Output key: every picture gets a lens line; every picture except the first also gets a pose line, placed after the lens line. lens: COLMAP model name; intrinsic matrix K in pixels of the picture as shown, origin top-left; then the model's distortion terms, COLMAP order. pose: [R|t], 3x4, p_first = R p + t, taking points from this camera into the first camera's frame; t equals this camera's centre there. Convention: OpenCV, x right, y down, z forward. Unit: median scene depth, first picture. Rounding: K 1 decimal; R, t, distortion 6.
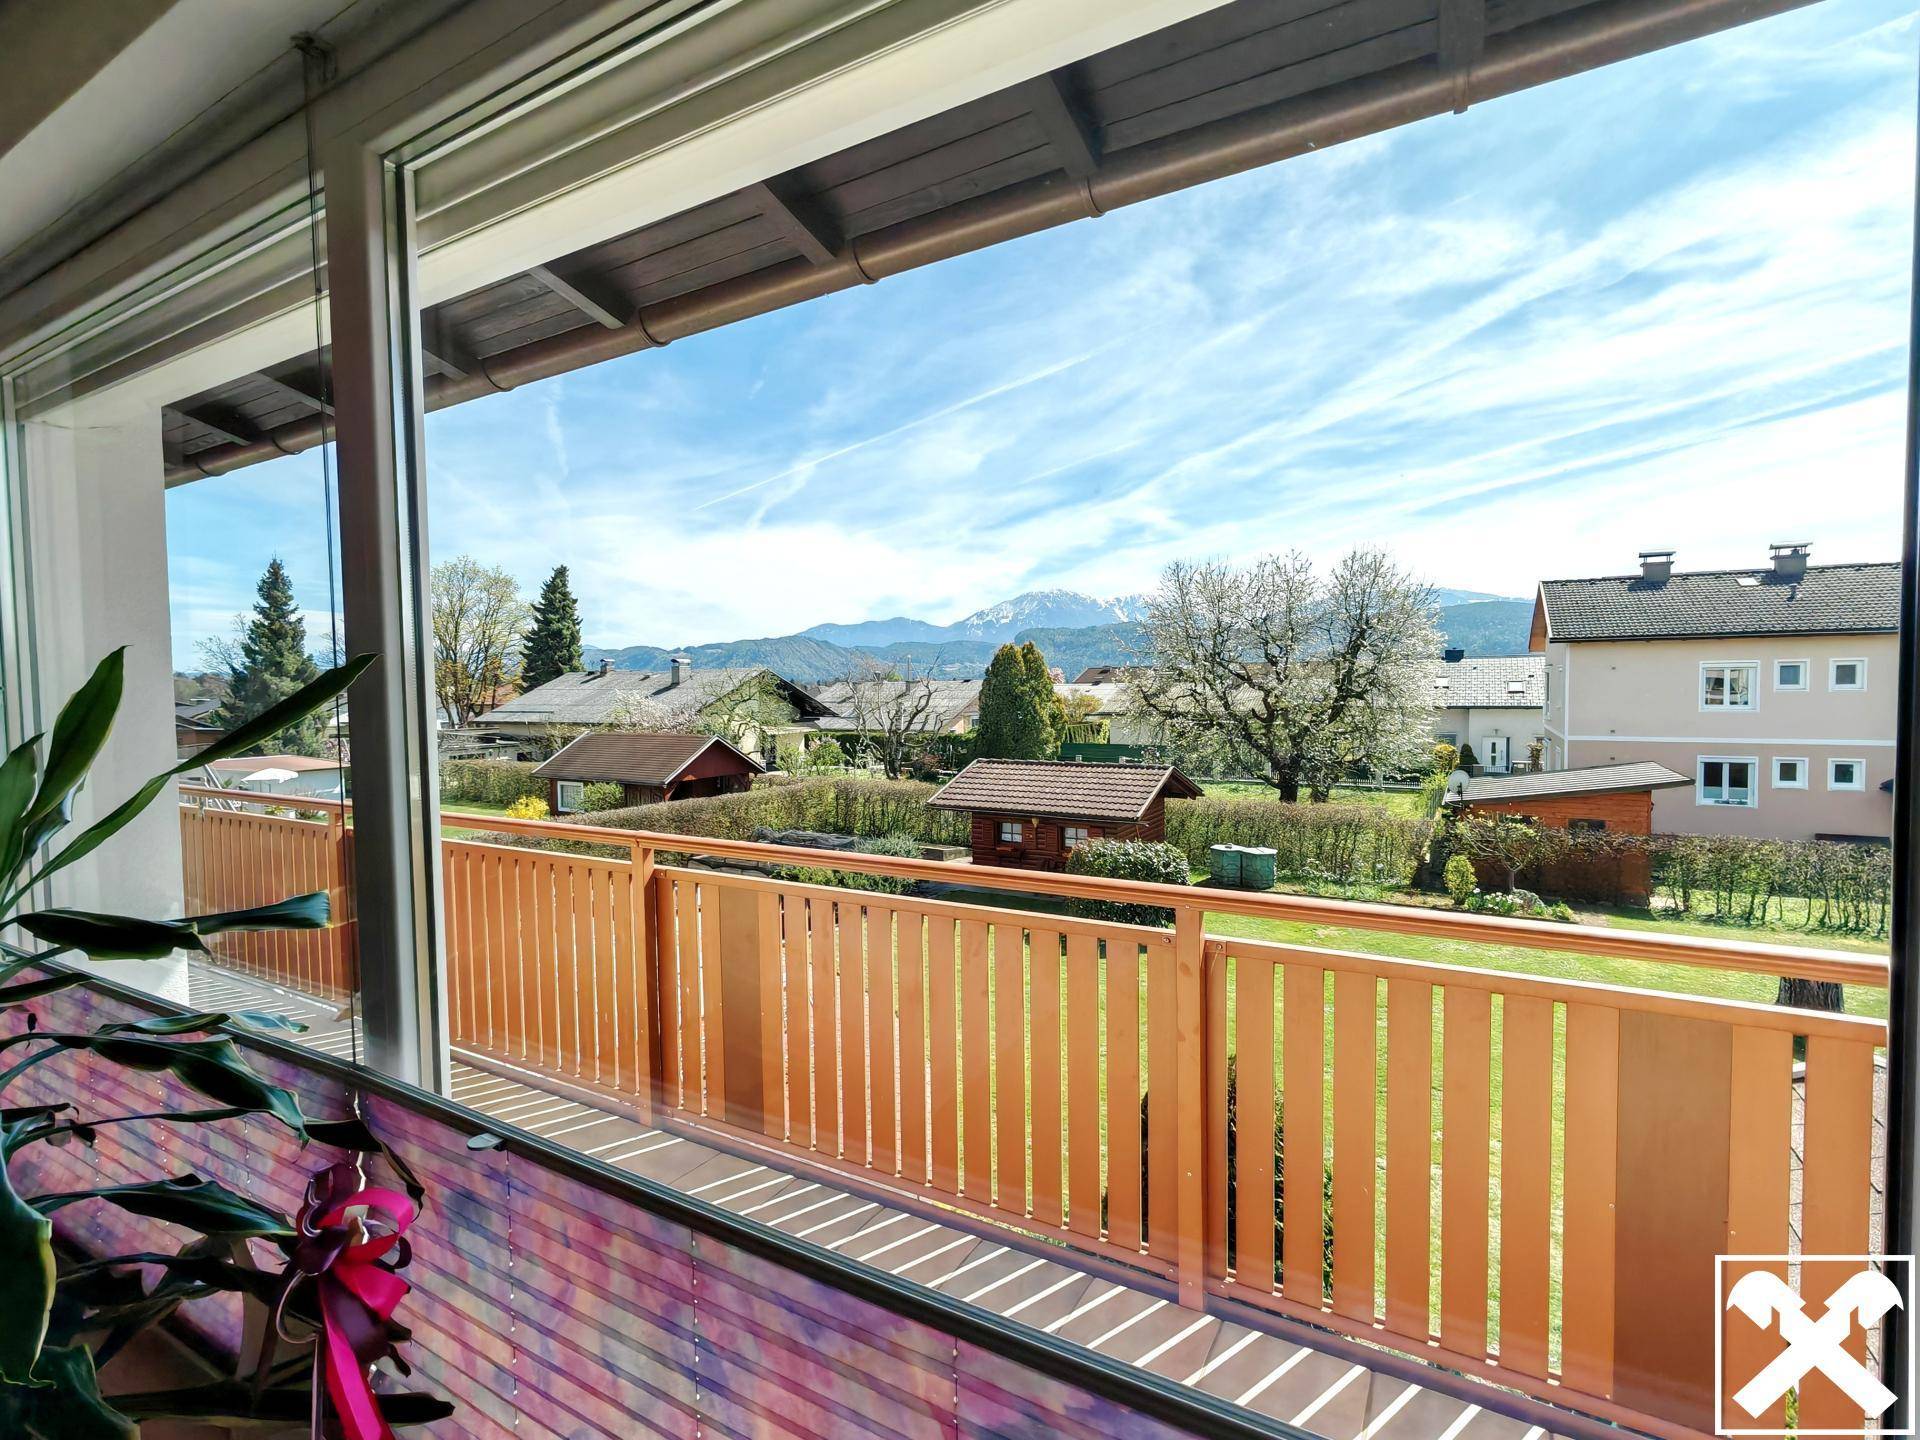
lens RADIAL K [[894.9, 0, 963.2], [0, 894.9, 723.8], [0, 0, 1]] dist [0.001015, 0.000049]
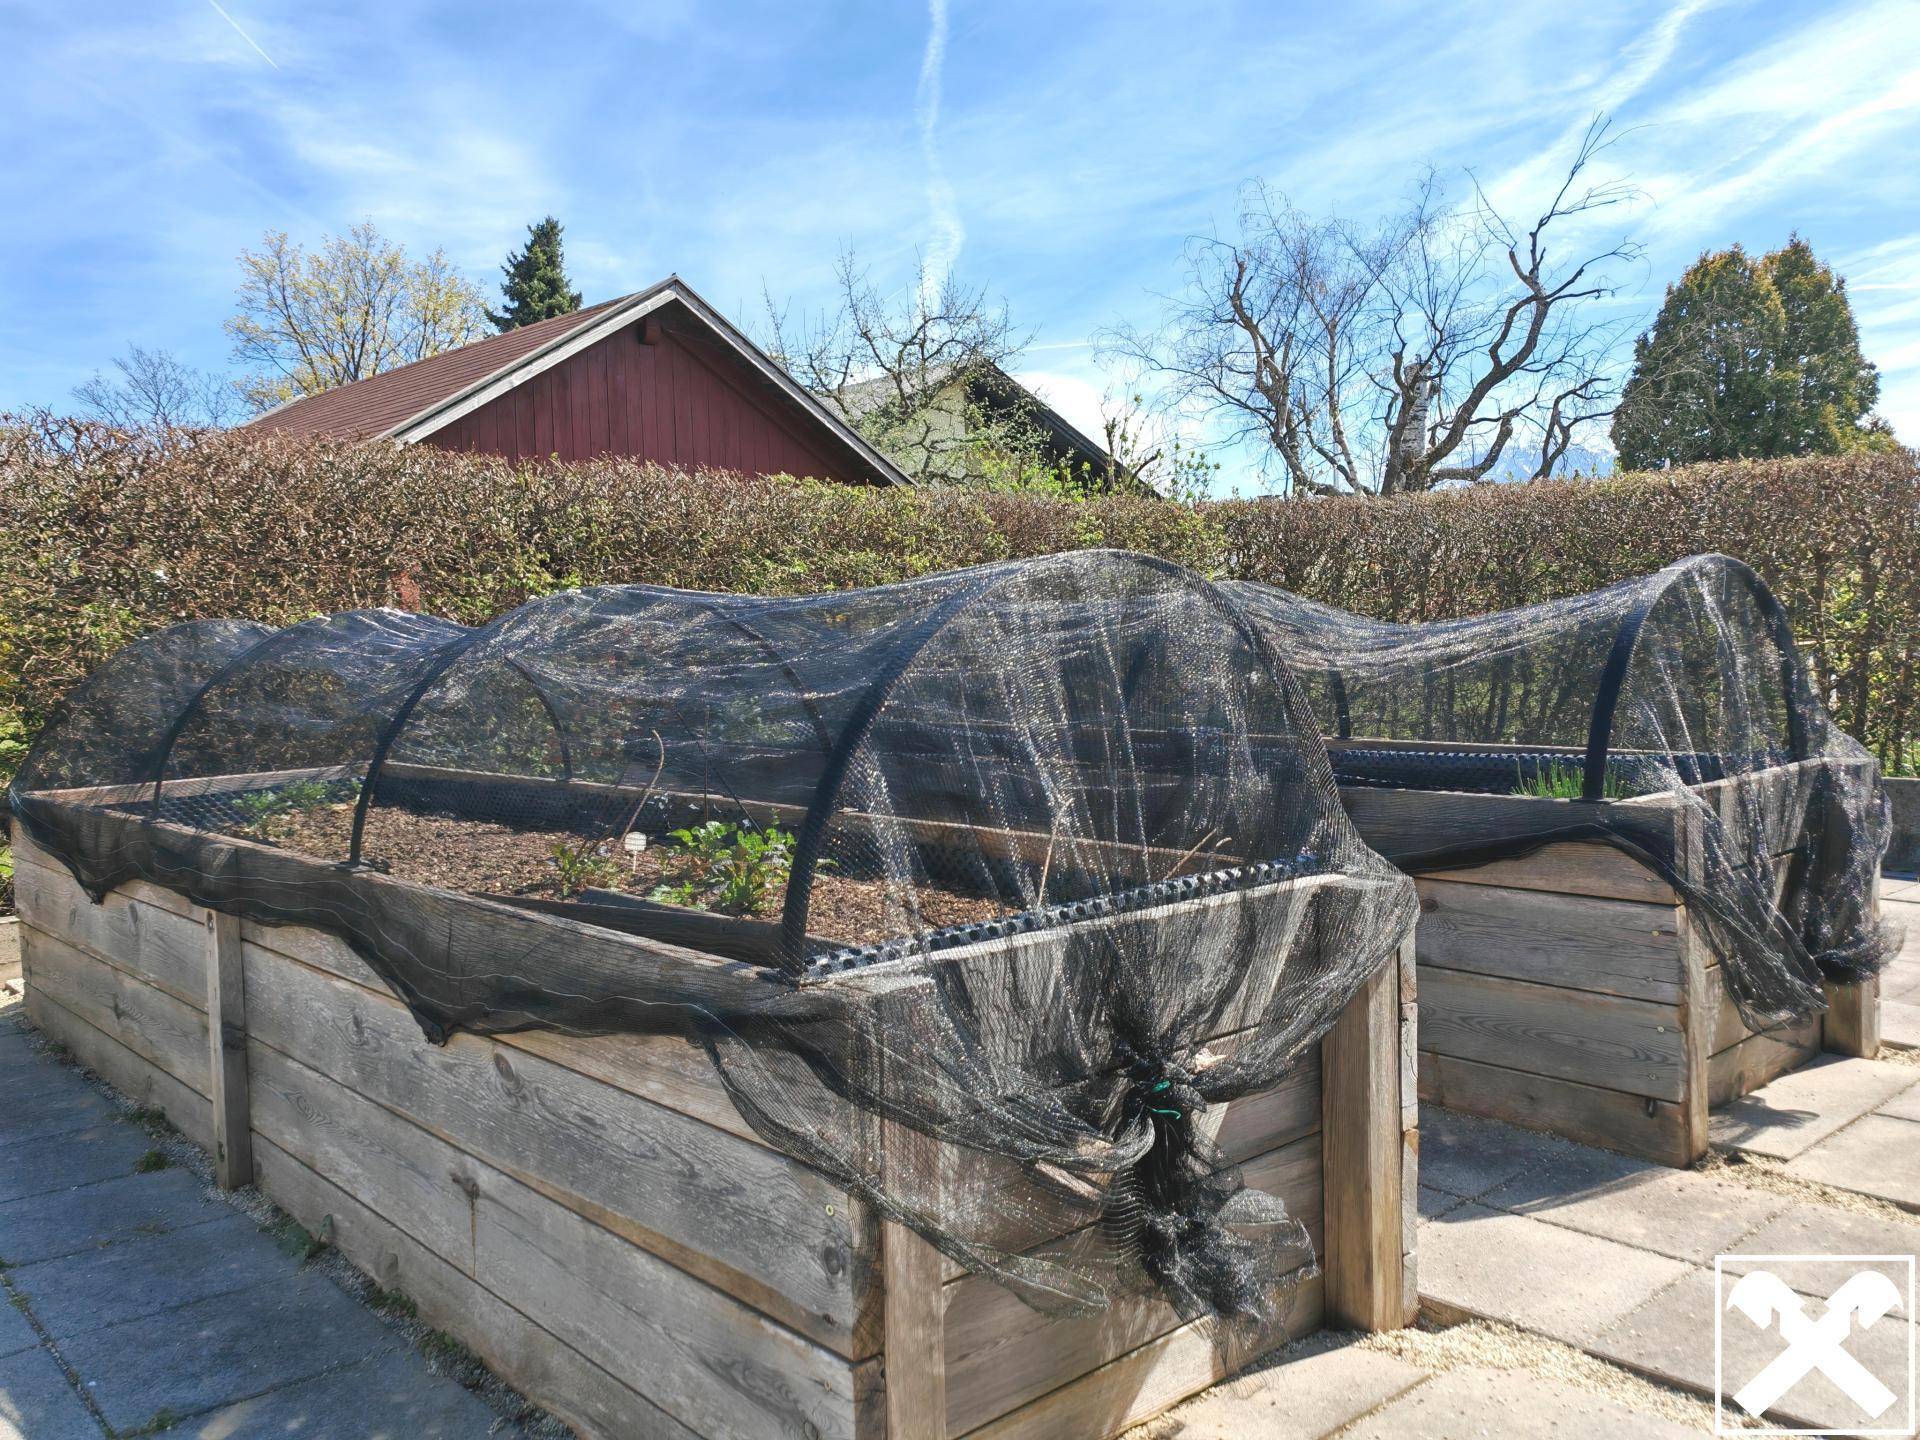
lens RADIAL K [[1512.8, 0, 955.2], [0, 1512.8, 715.4], [0, 0, 1]] dist [0.045131, -0.002456]
pose [[0.966350, 0.003587, -0.257204, -0.106700], [-0.000307, 0.999918, 0.012791, 0.103863], [0.257229, -0.012282, 0.966272, 0.575807]]
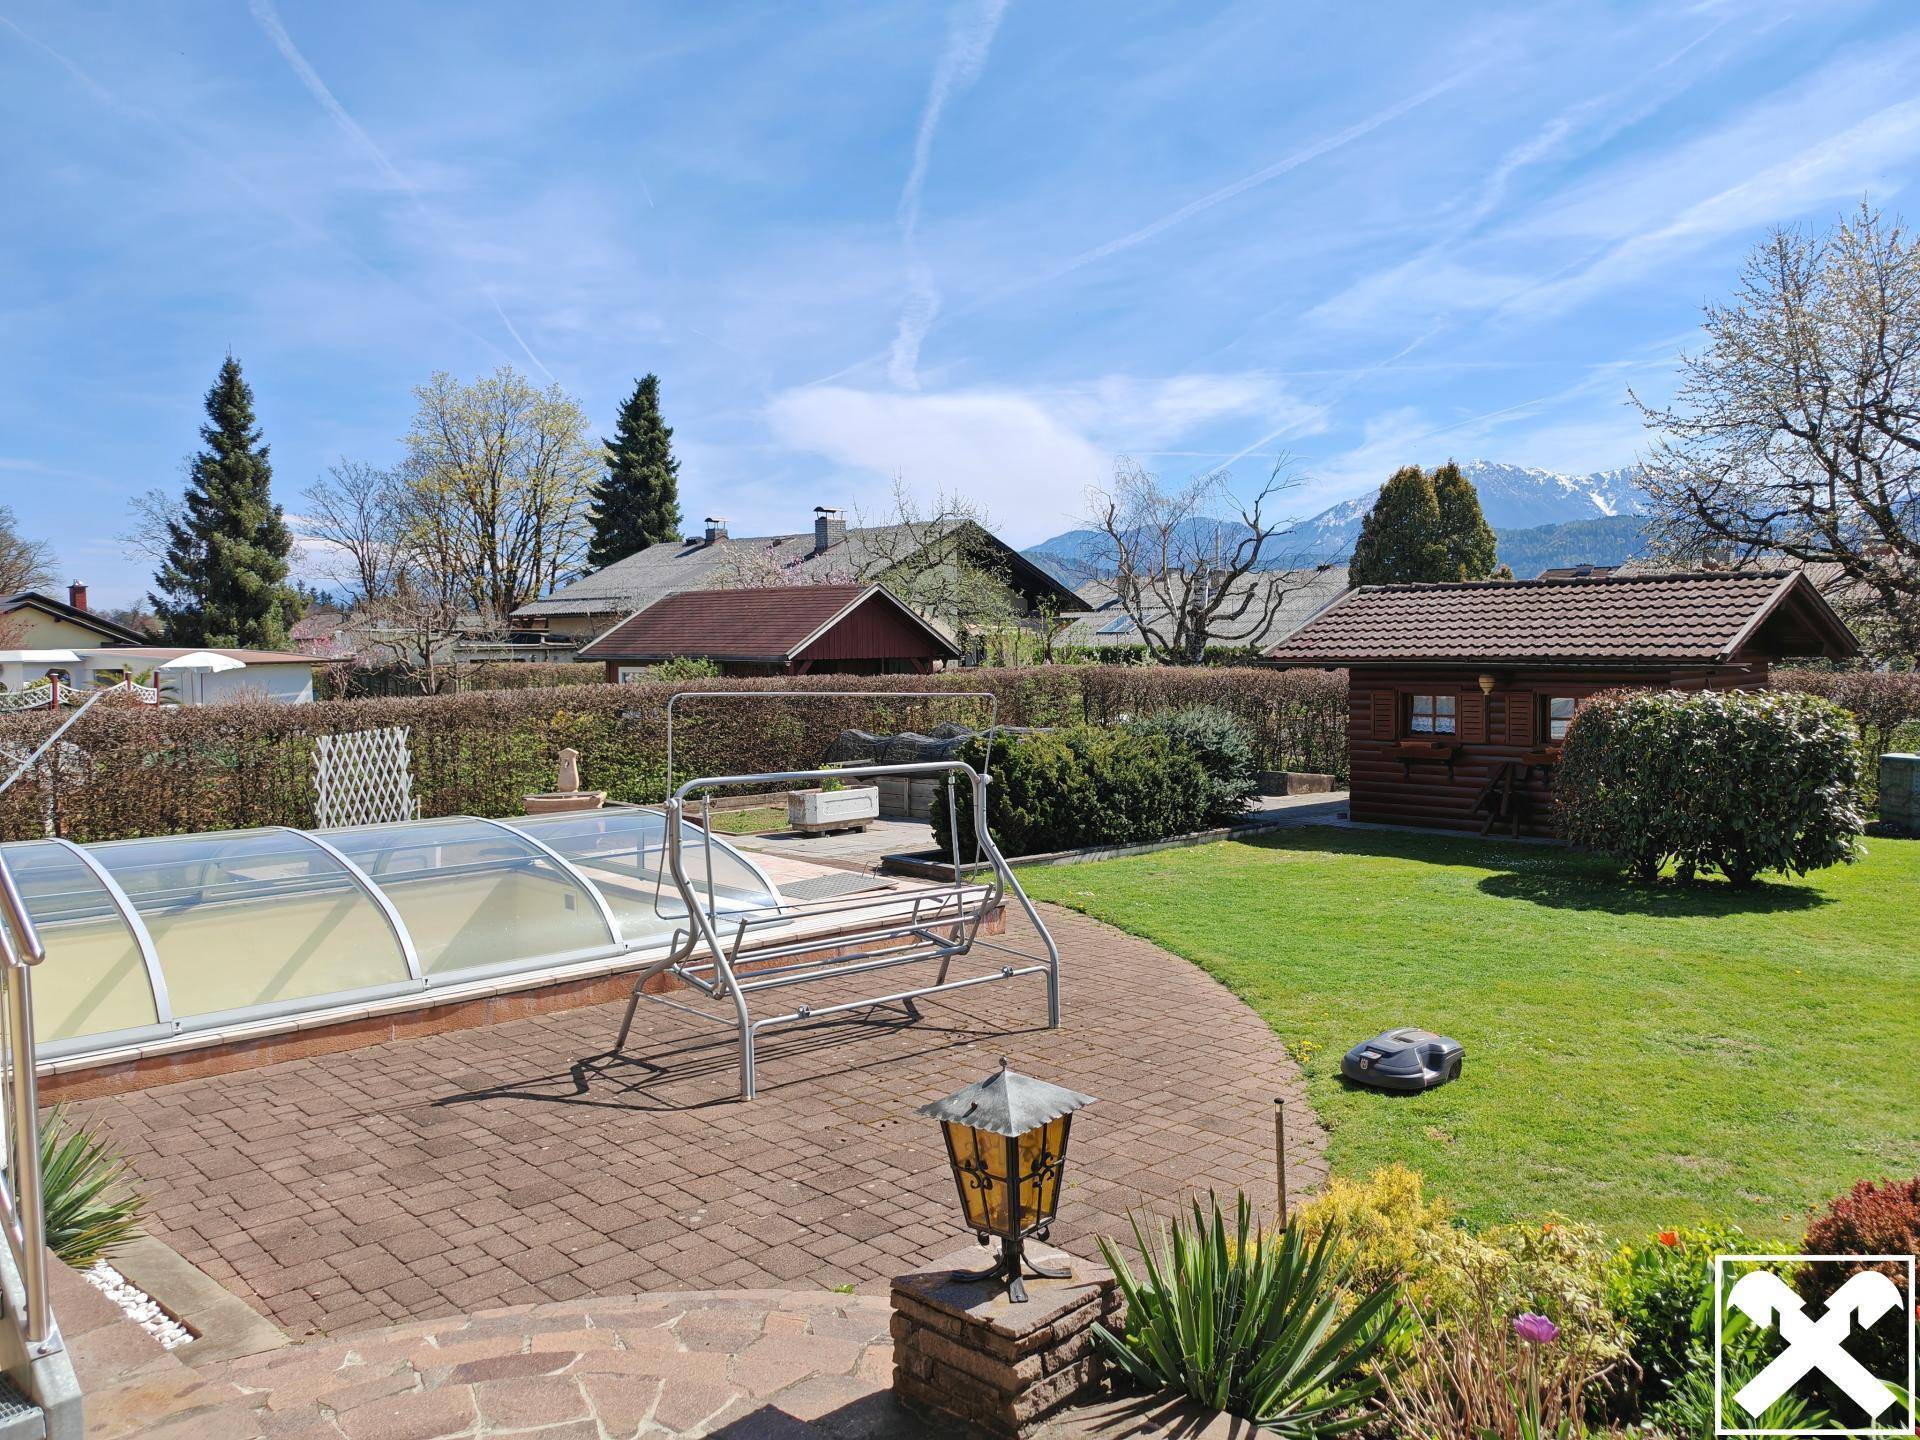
lens RADIAL K [[1490.6, 0, 960.4], [0, 1490.6, 722.7], [0, 0, 1]] dist [0.018855, 0.003037]
pose [[0.973869, 0.012483, -0.226768, -0.008956], [-0.008468, 0.999790, 0.018668, 0.073163], [0.226953, -0.016260, 0.973770, 0.083687]]
